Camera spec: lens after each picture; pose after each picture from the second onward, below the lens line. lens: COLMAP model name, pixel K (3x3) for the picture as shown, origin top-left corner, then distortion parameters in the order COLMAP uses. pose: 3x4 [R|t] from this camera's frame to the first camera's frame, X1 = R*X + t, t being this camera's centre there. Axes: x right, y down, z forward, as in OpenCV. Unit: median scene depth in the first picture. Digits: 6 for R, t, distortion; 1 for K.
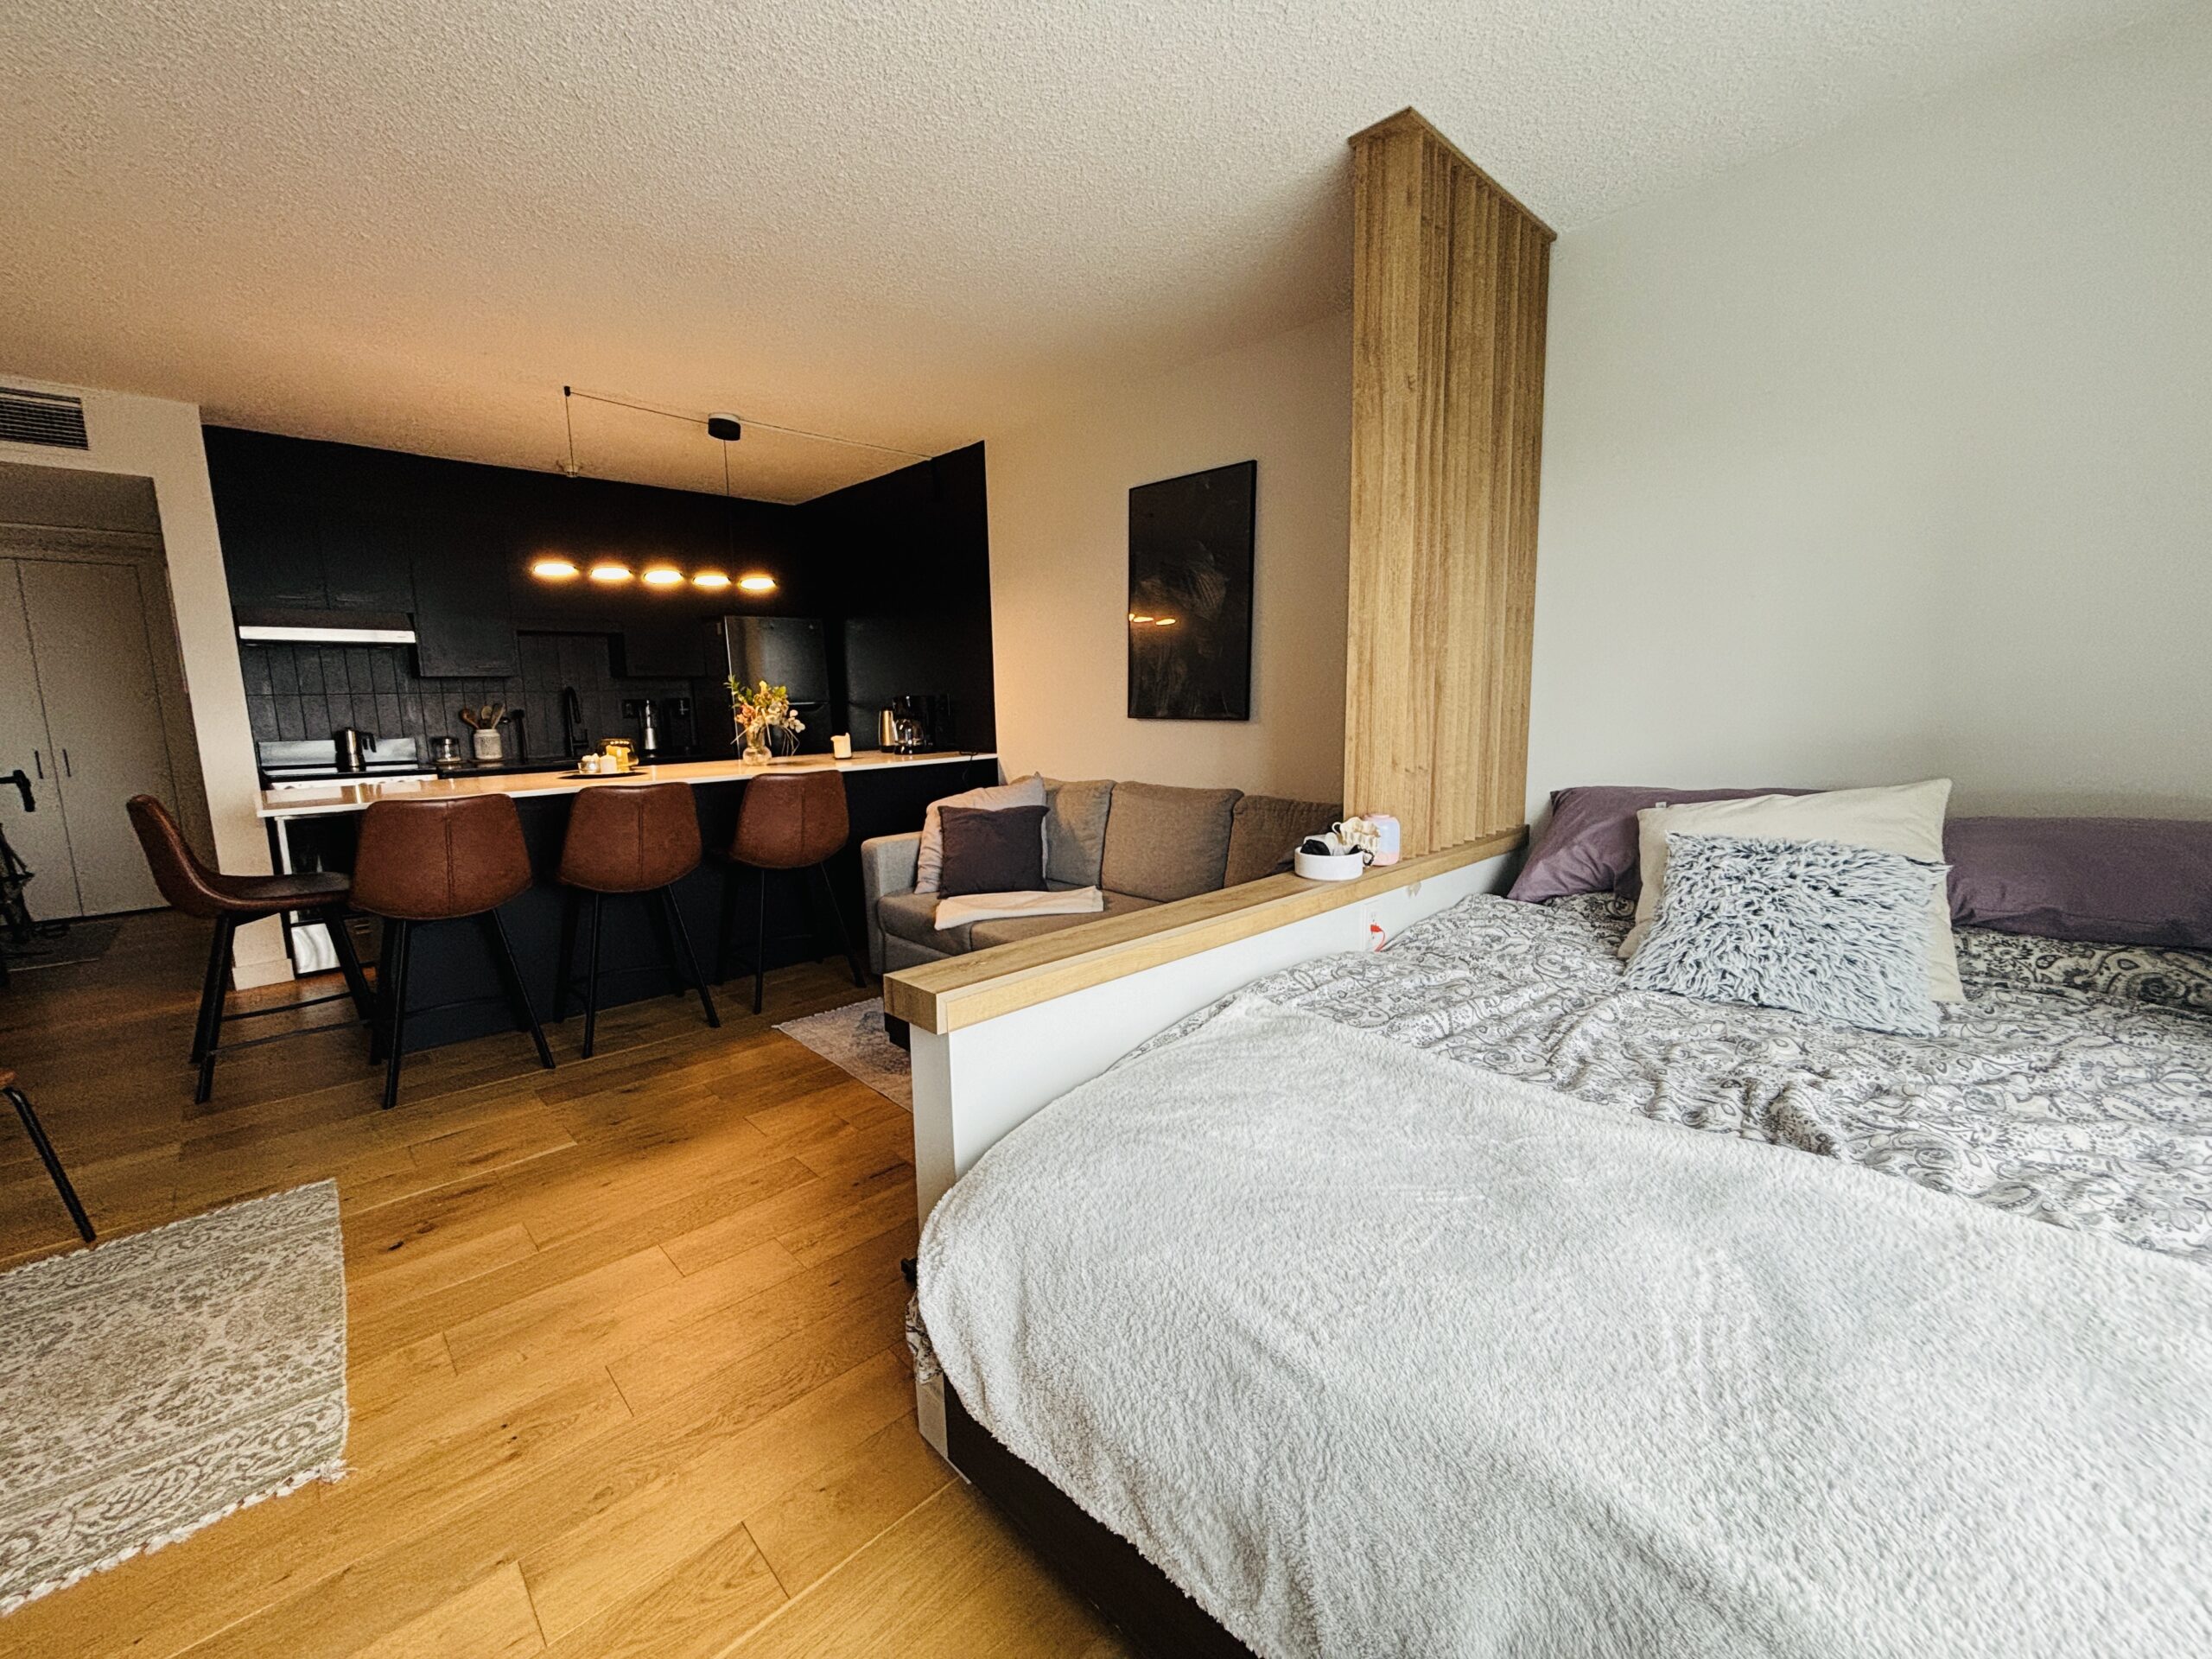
lens RADIAL K [[890.5, 0, 1091.1], [0, 890.5, 821.0], [0, 0, 1]] dist [-0.002304, 0.000189]
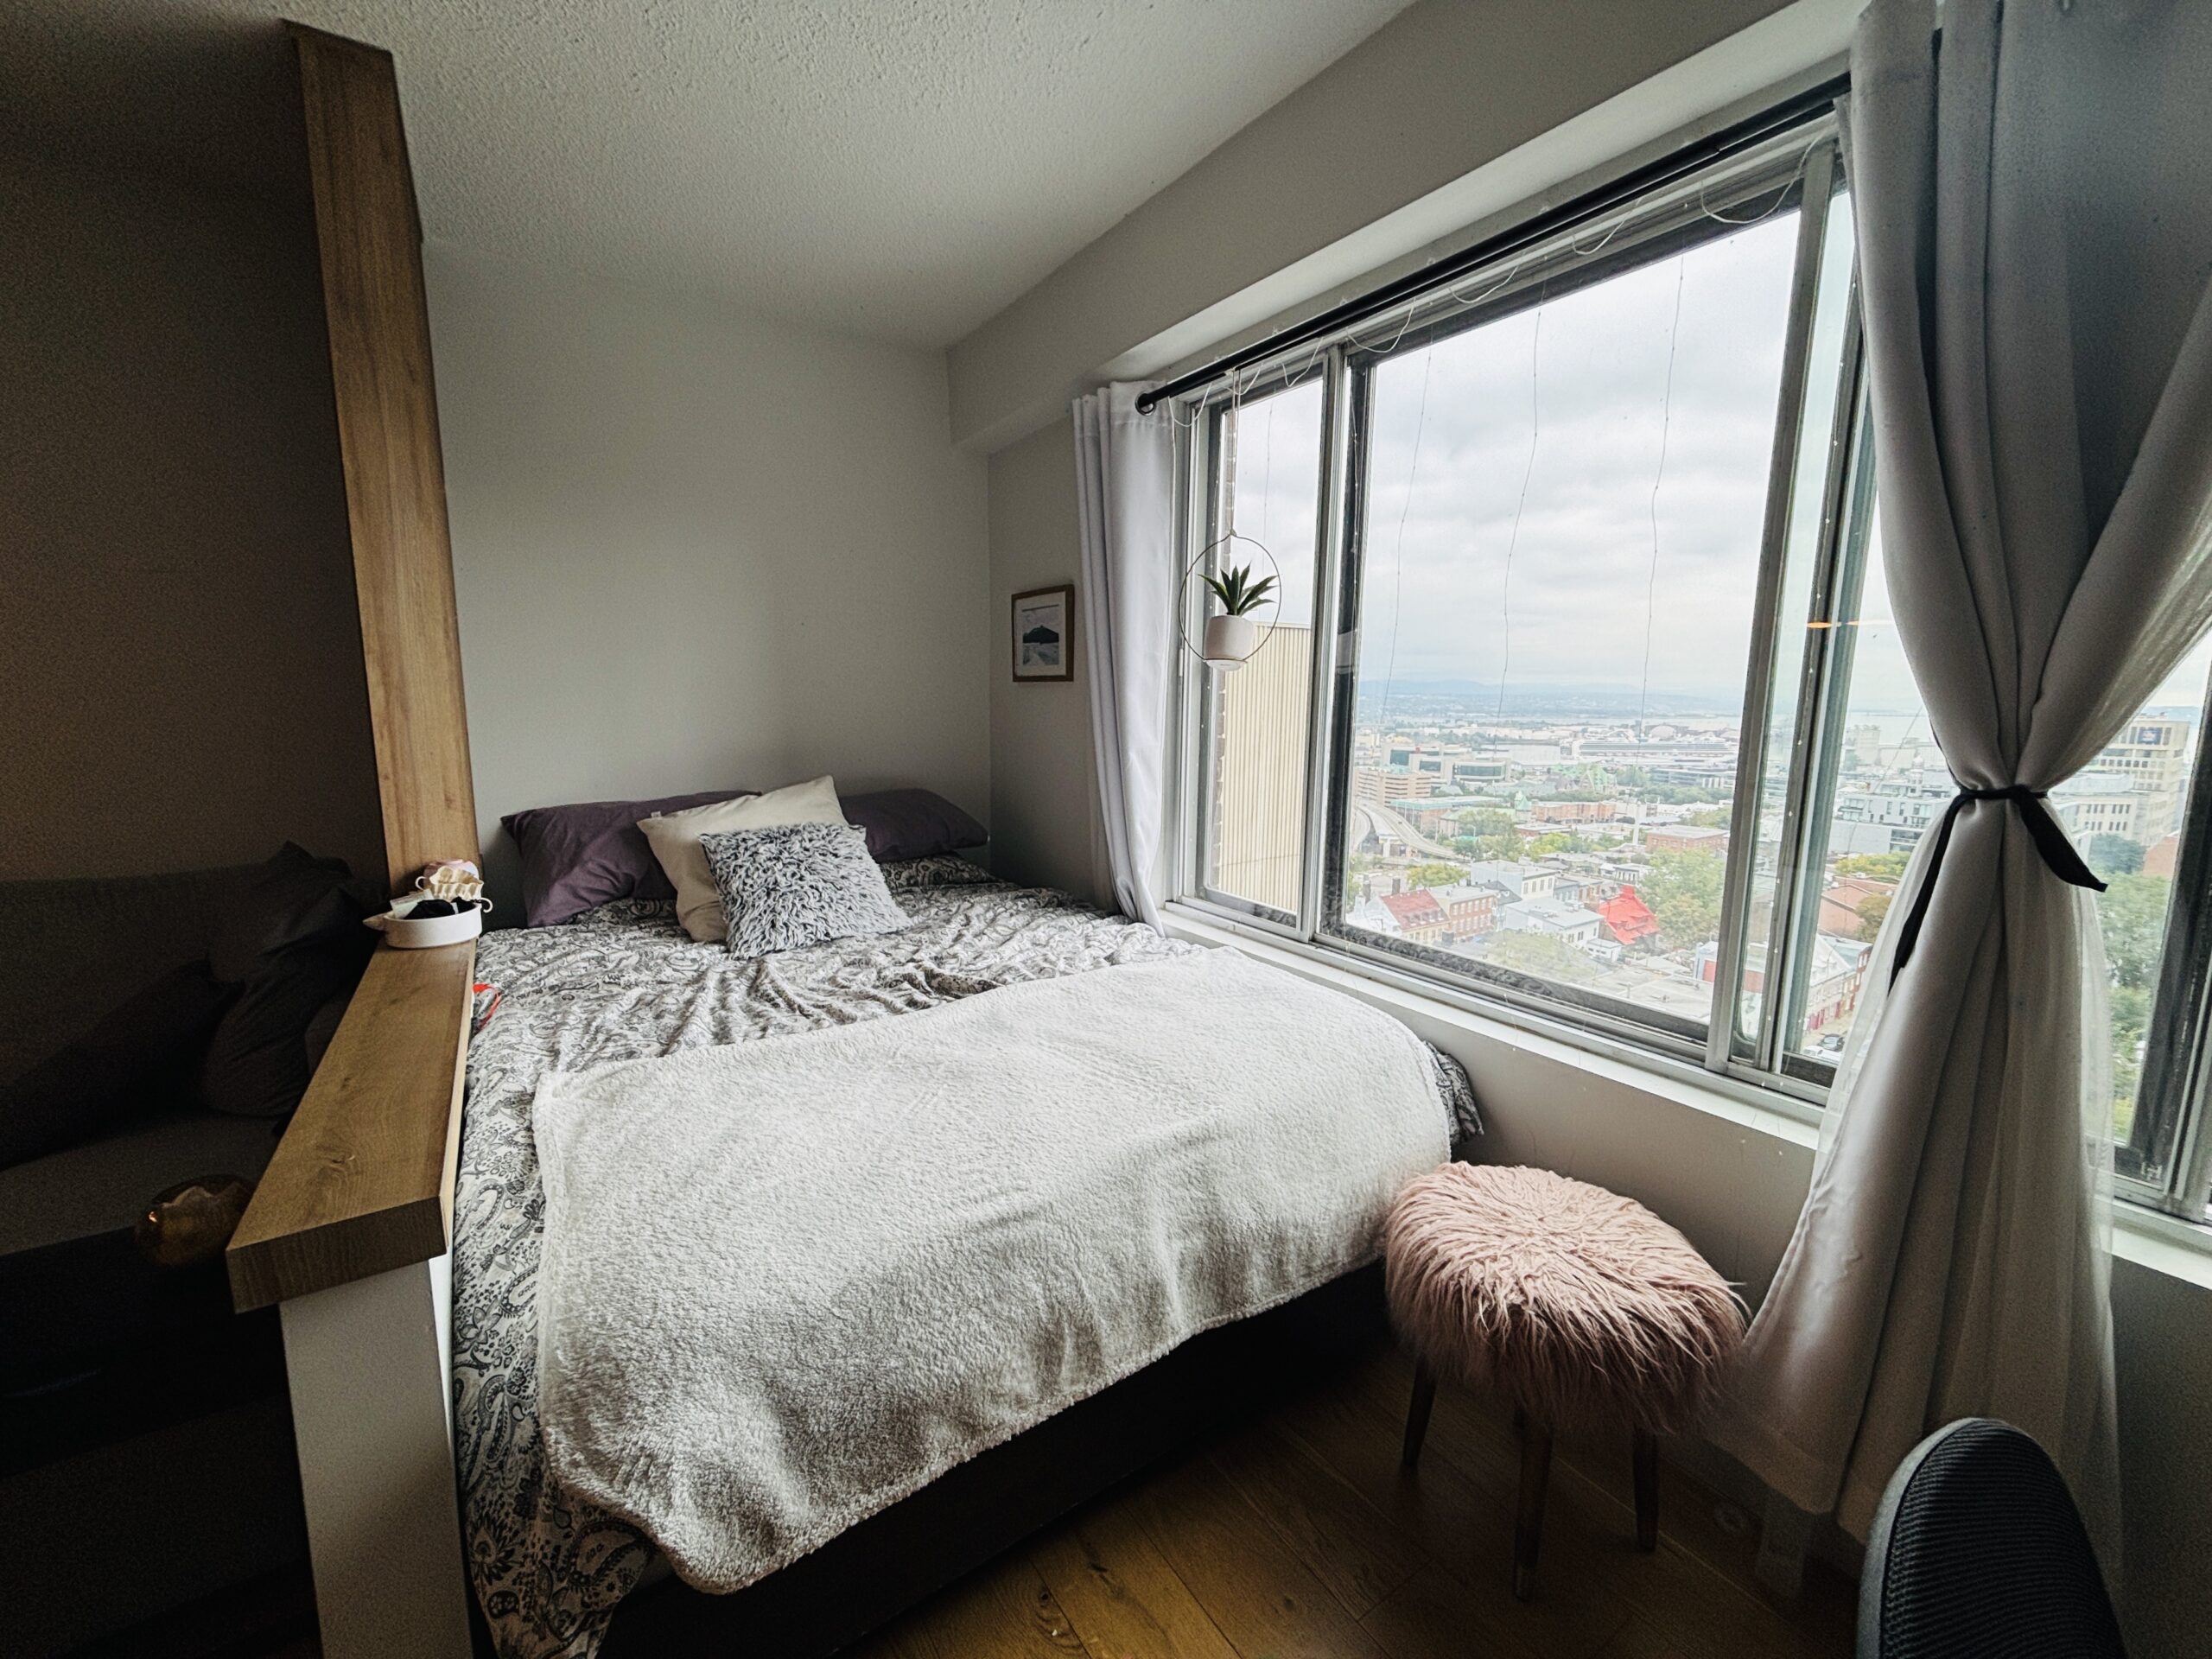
lens RADIAL K [[890.5, 0, 1091.1], [0, 890.5, 821.0], [0, 0, 1]] dist [-0.002304, 0.000189]
pose [[0.188571, -0.117826, 0.974966, -0.249988], [0.131369, 0.986880, 0.093857, -0.028127], [-0.973233, 0.110382, 0.201576, 0.129835]]
